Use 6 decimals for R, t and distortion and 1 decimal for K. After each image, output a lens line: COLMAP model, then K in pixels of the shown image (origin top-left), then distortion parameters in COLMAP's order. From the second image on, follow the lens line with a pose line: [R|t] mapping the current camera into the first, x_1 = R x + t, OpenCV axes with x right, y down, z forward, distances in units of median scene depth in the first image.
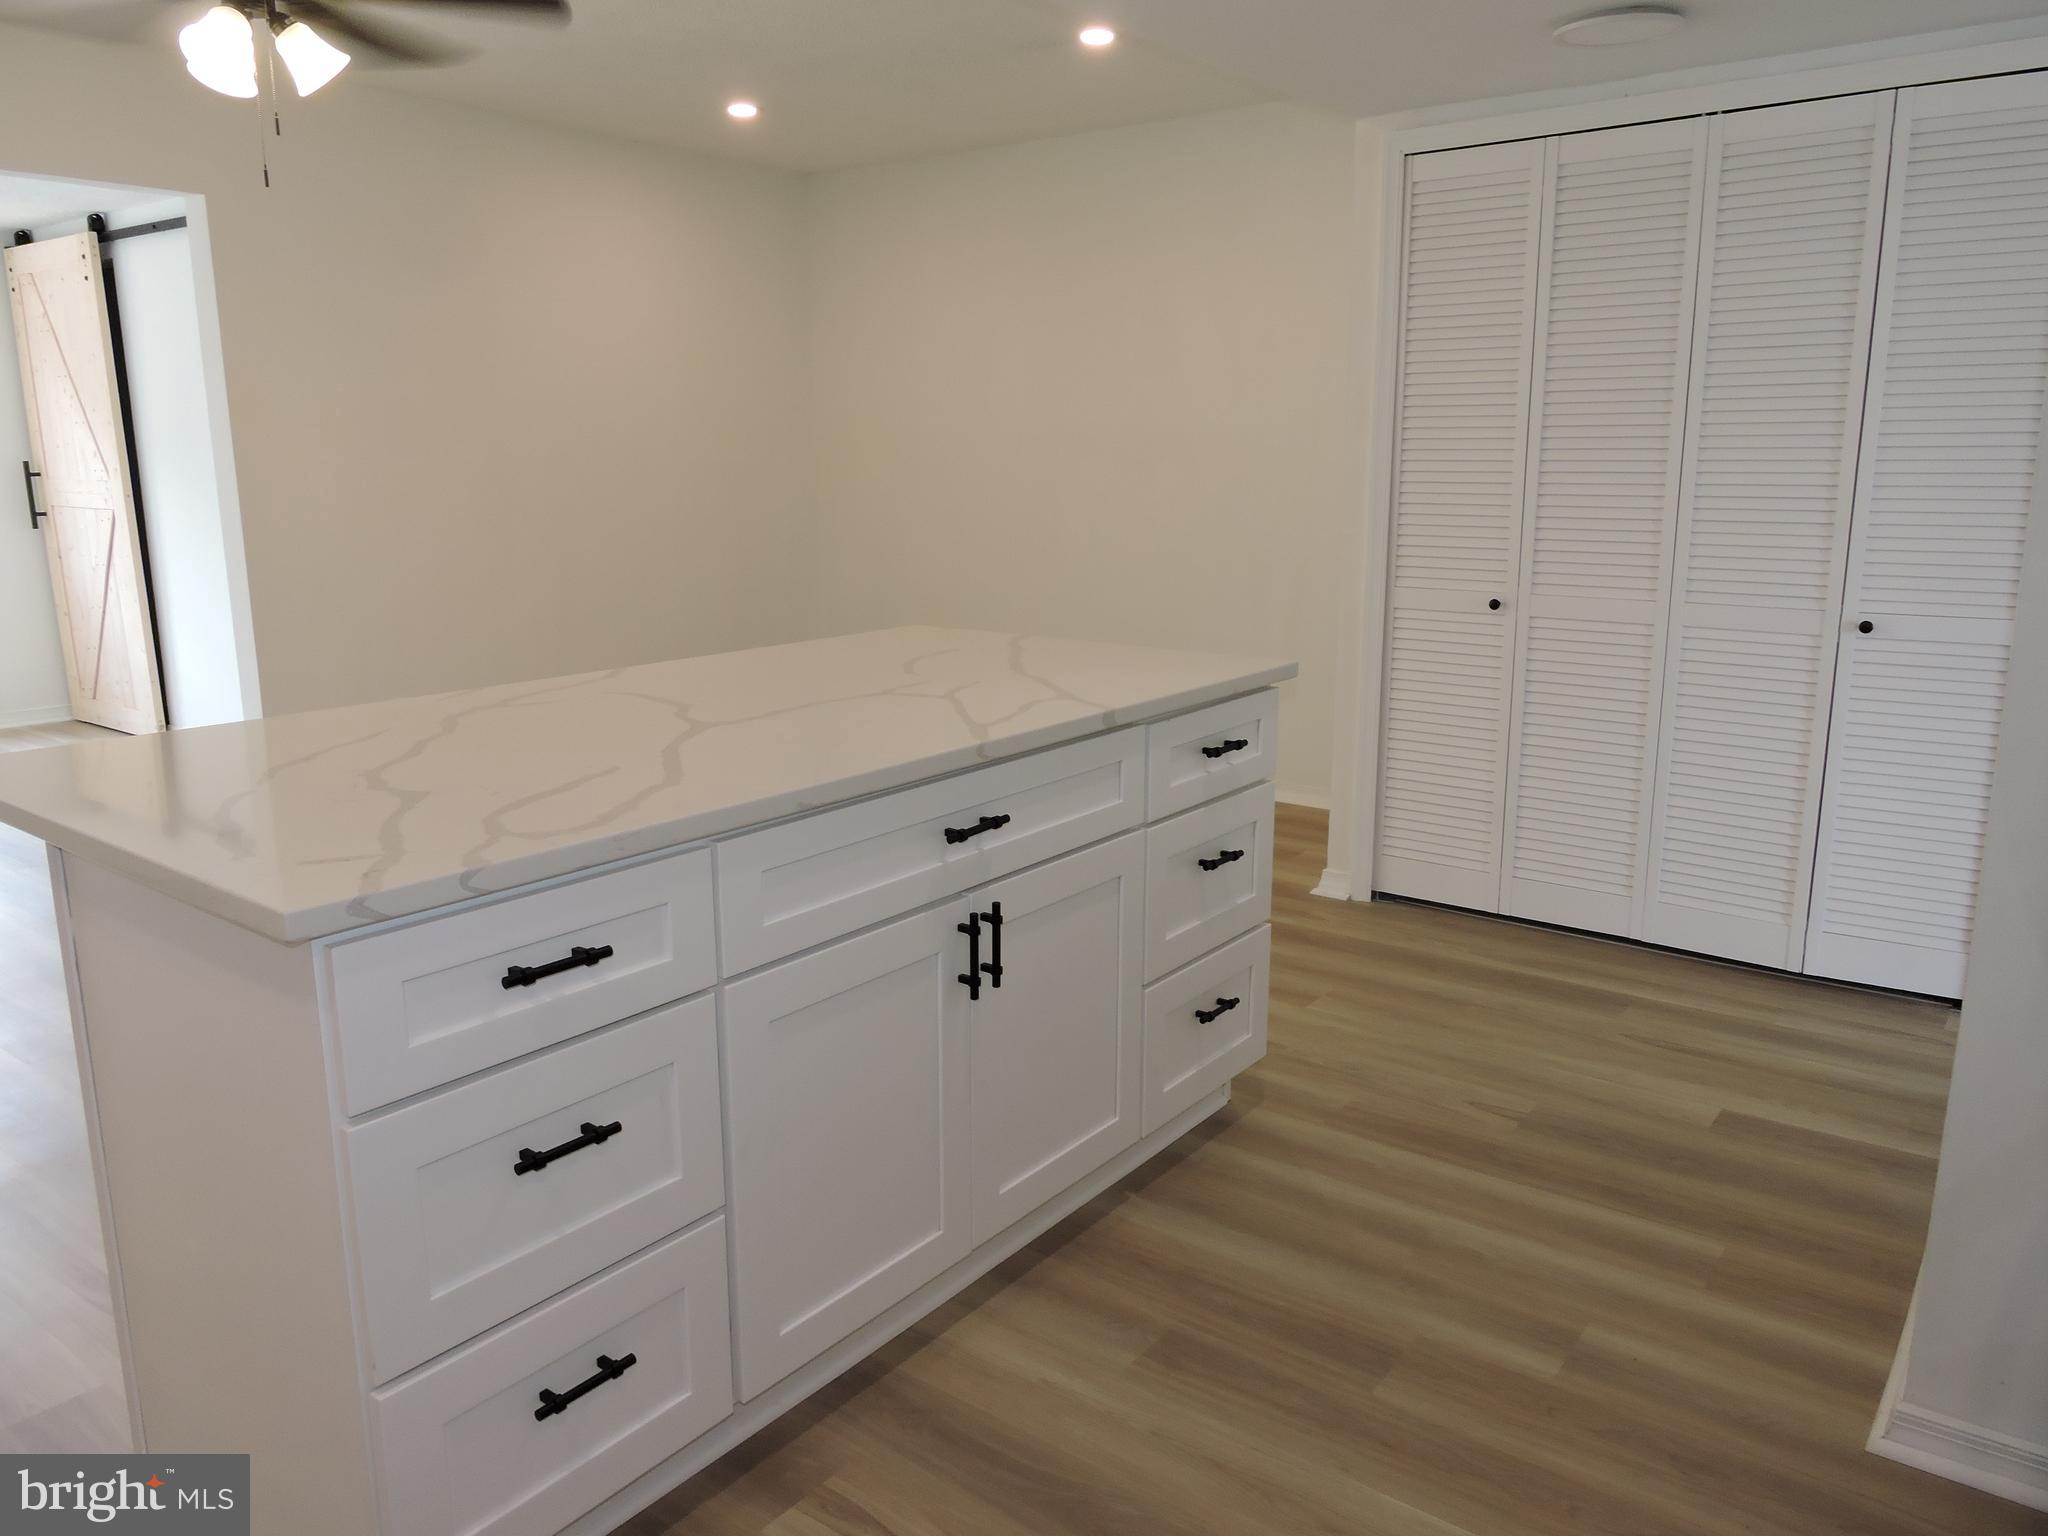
lens RADIAL K [[1459.2, 0, 1024.8], [0, 1459.2, 746.1], [0, 0, 1]] dist [-0.002952, -0.003128]
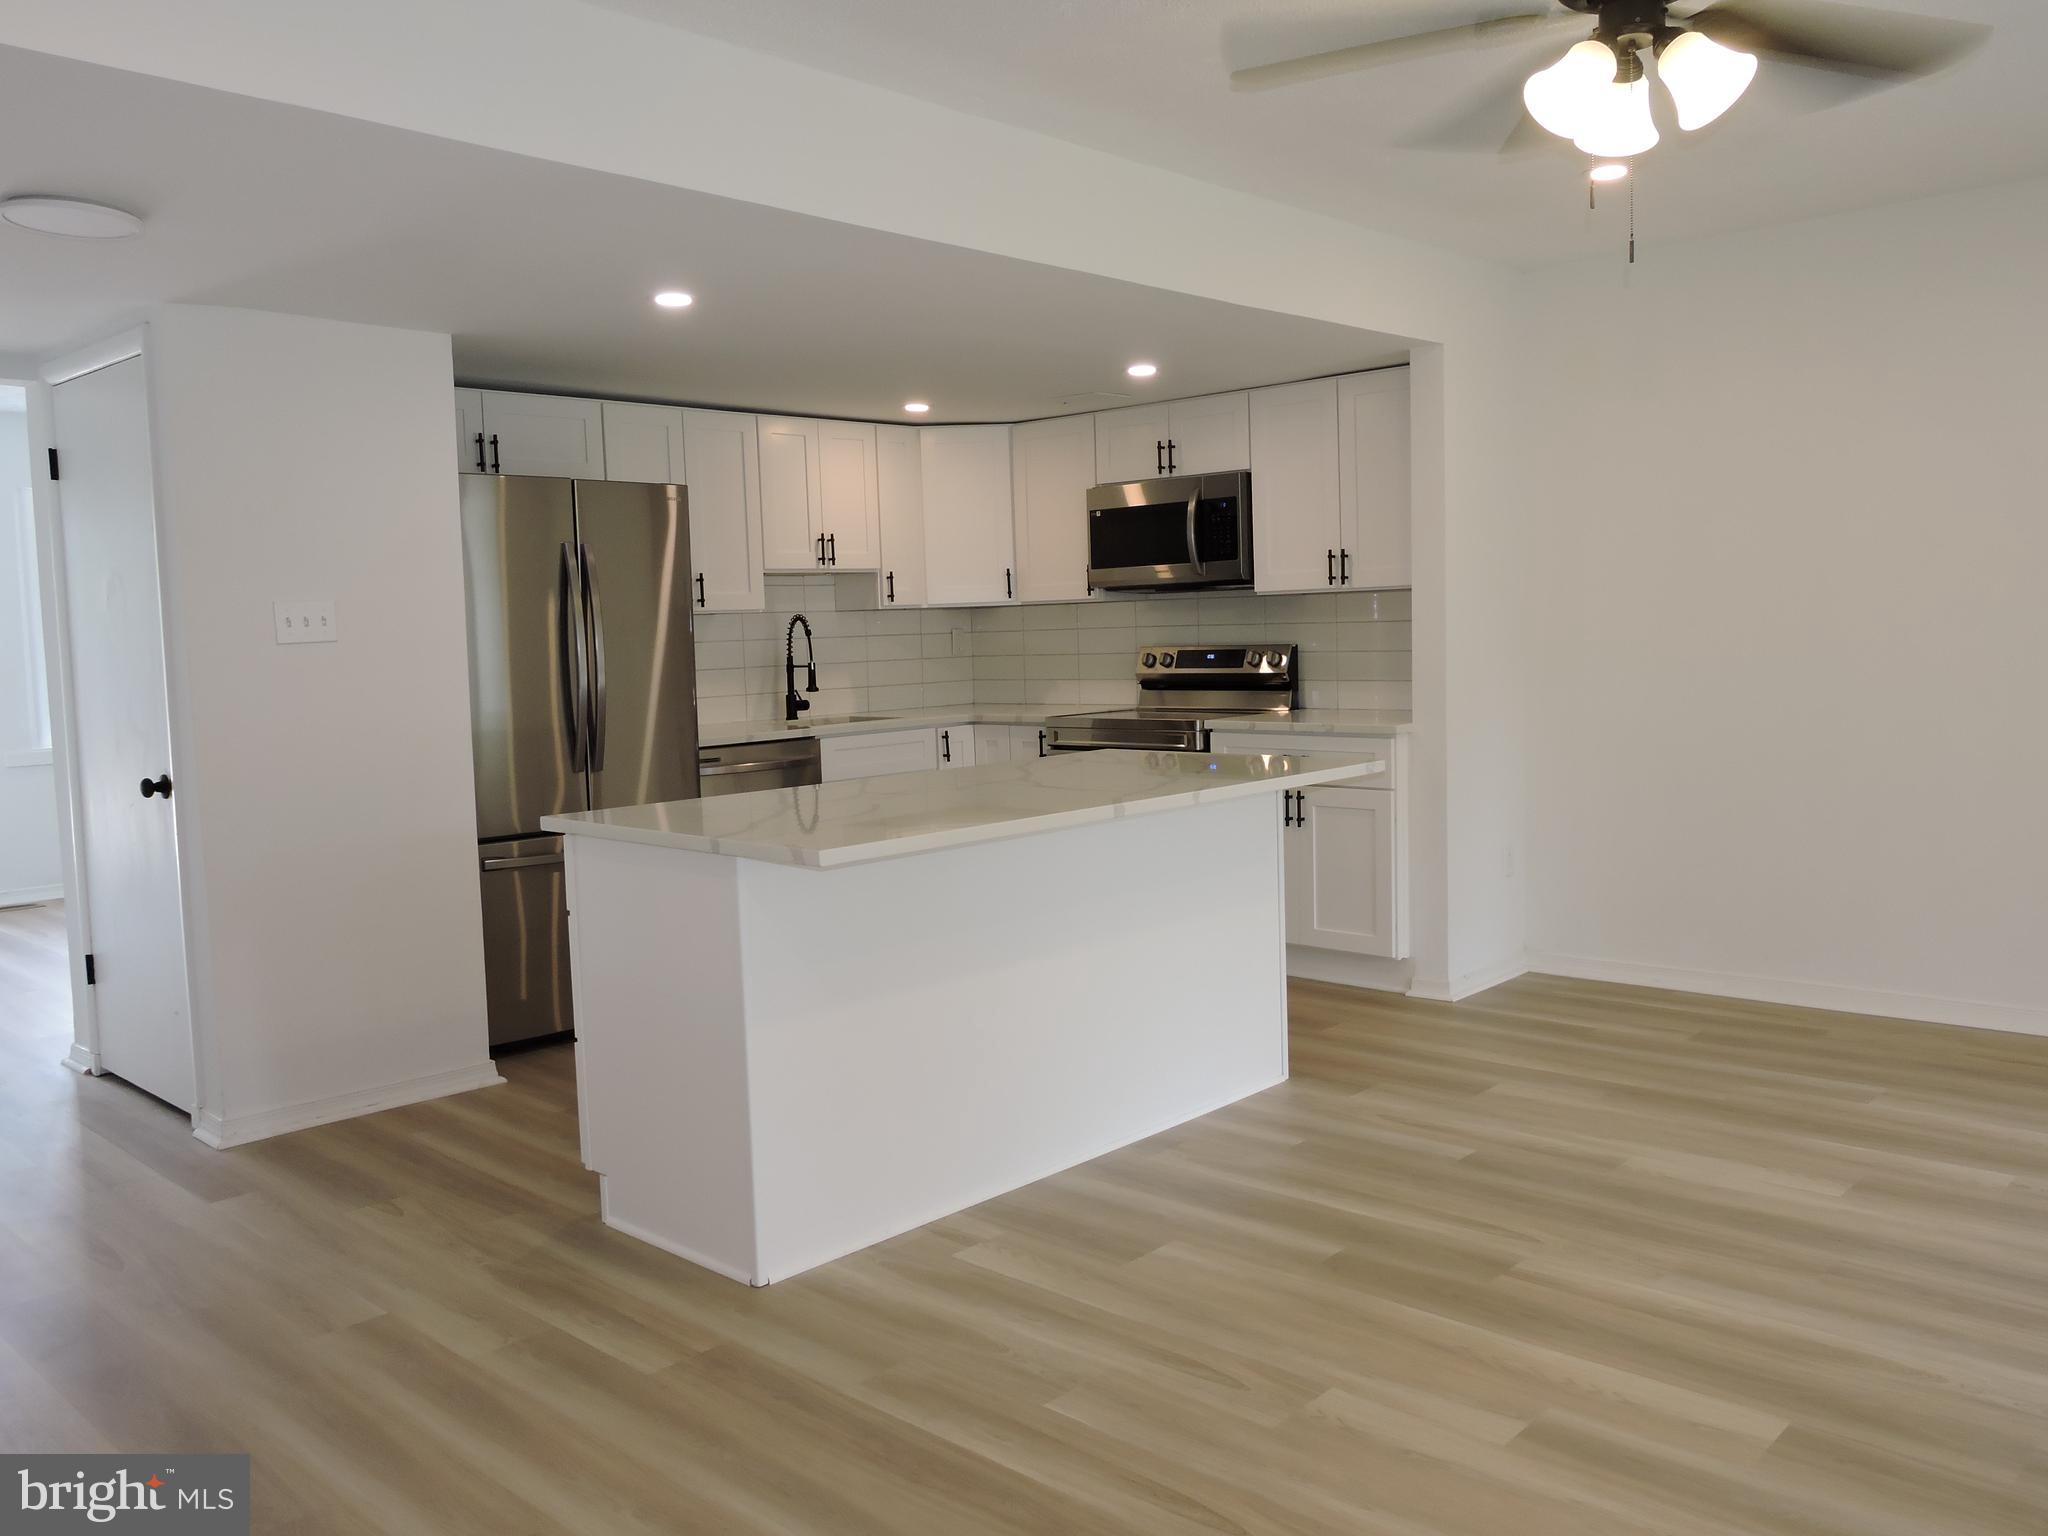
lens RADIAL K [[1599.5, 0, 1015.5], [0, 1599.5, 784.0], [0, 0, 1]] dist [-0.008045, 0.002907]
pose [[-0.993135, 0.022781, 0.114737, -0.251914], [0.055778, 0.954390, 0.293308, -0.324539], [-0.102822, 0.297694, -0.949108, 1.603309]]
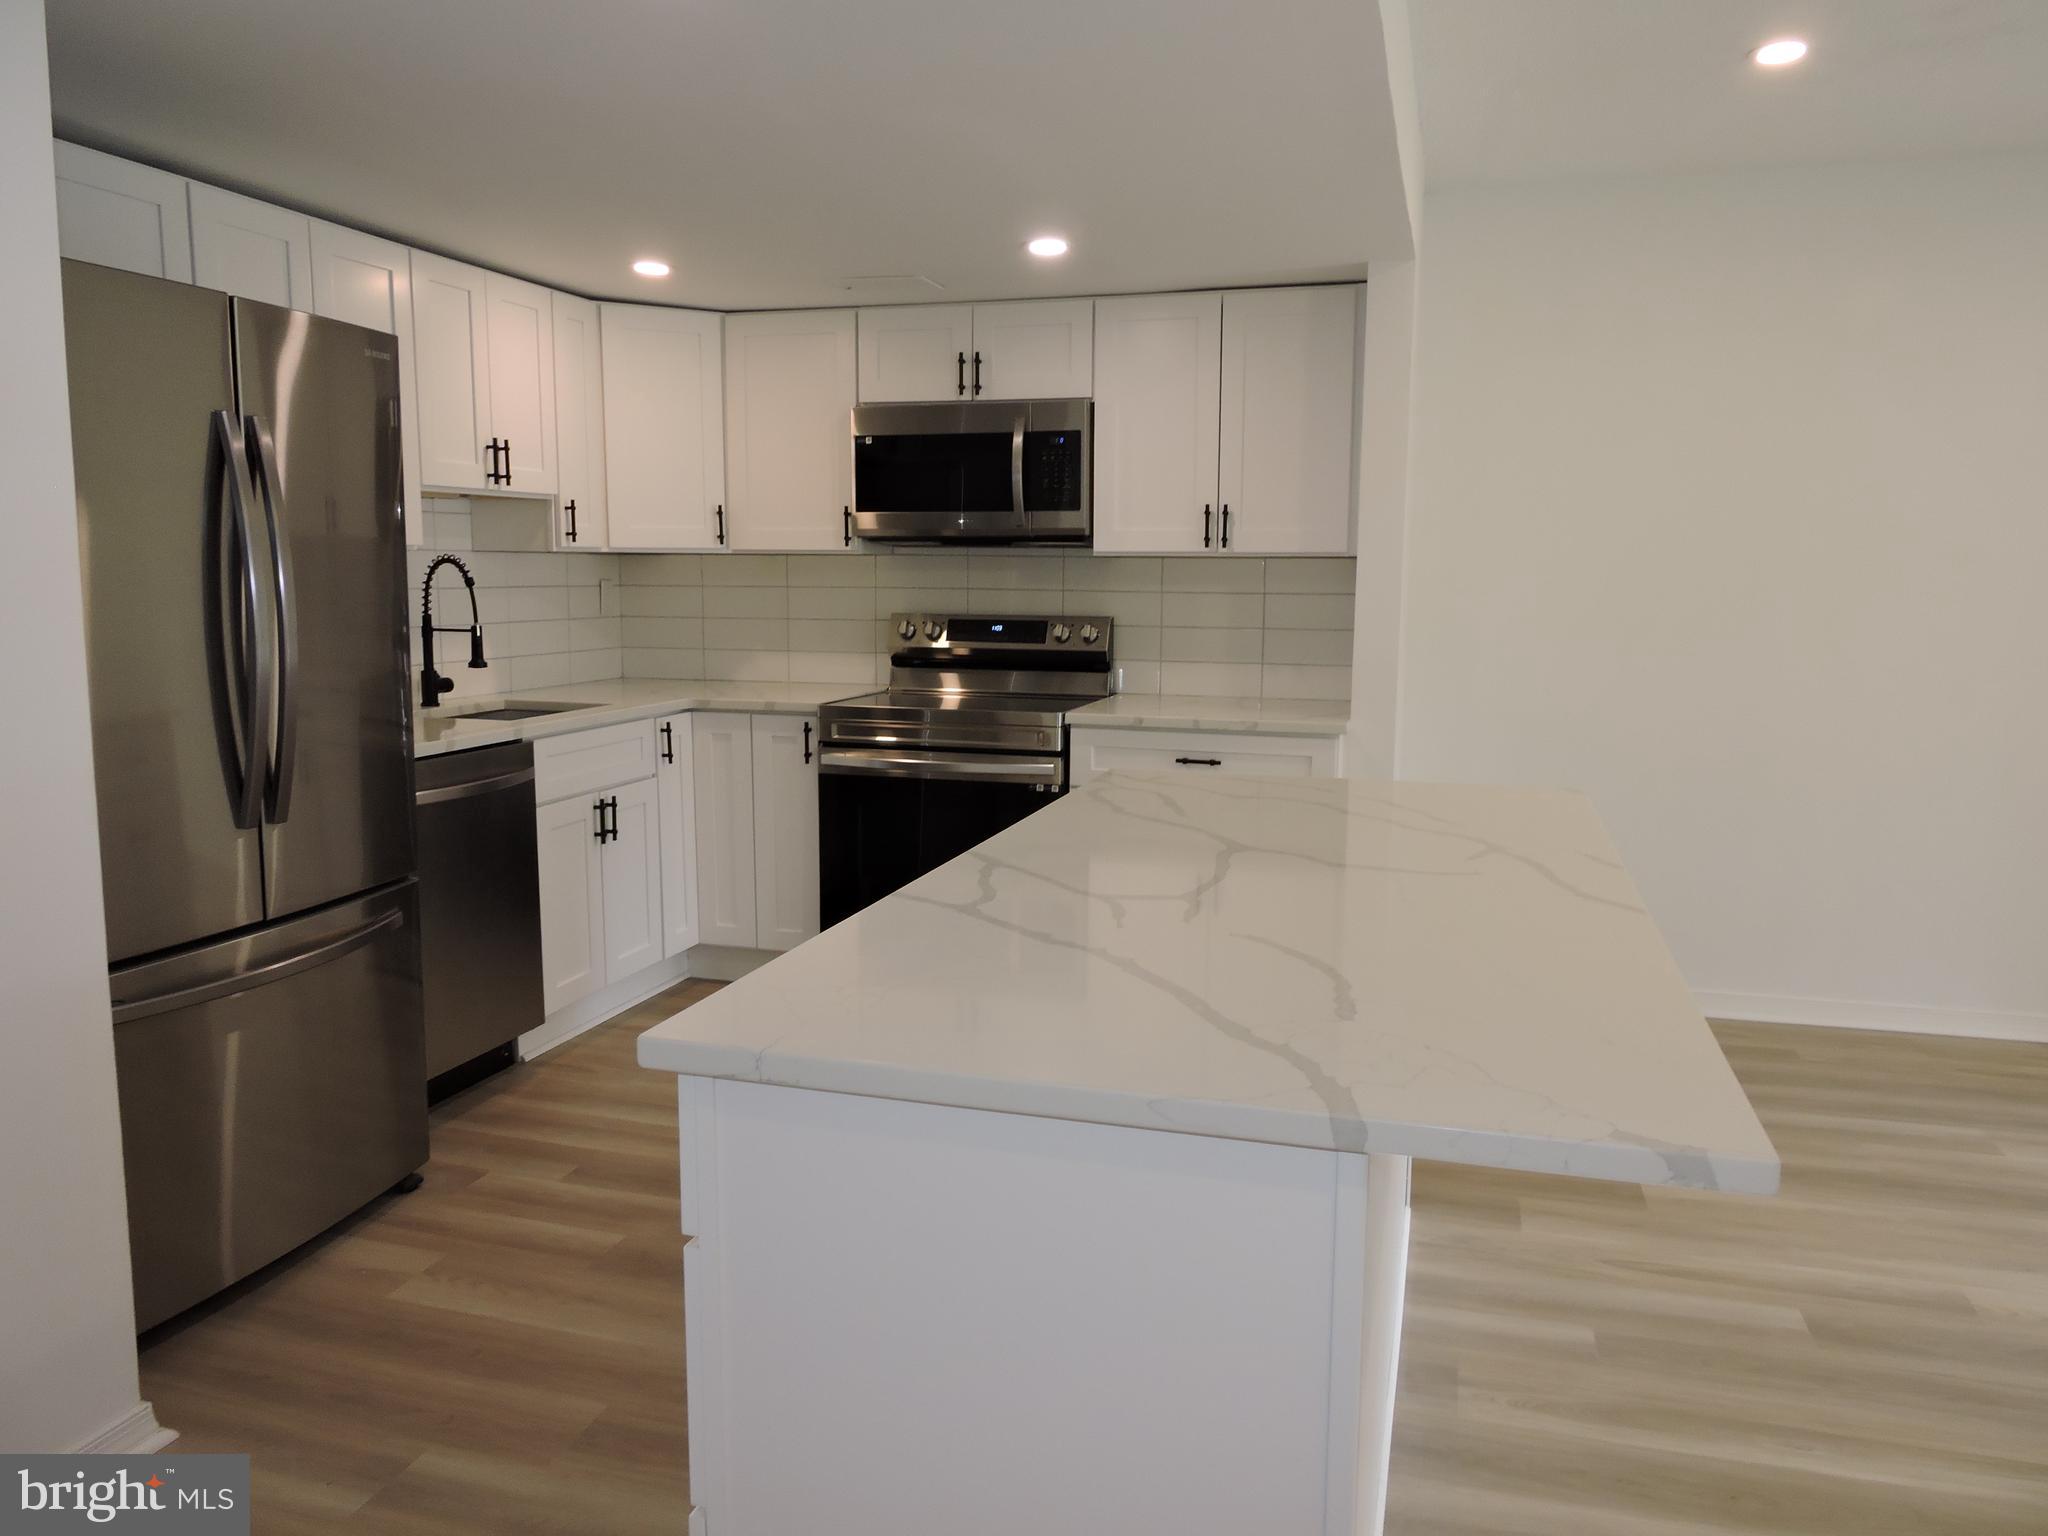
lens RADIAL K [[1459.2, 0, 1026.5], [0, 1459.2, 768.4], [0, 0, 1]] dist [-0.002952, -0.003128]
pose [[-0.935877, 0.043453, -0.349637, 0.166761], [-0.074114, 0.945881, 0.315937, -0.227720], [0.344443, 0.321591, -0.882008, 1.078428]]
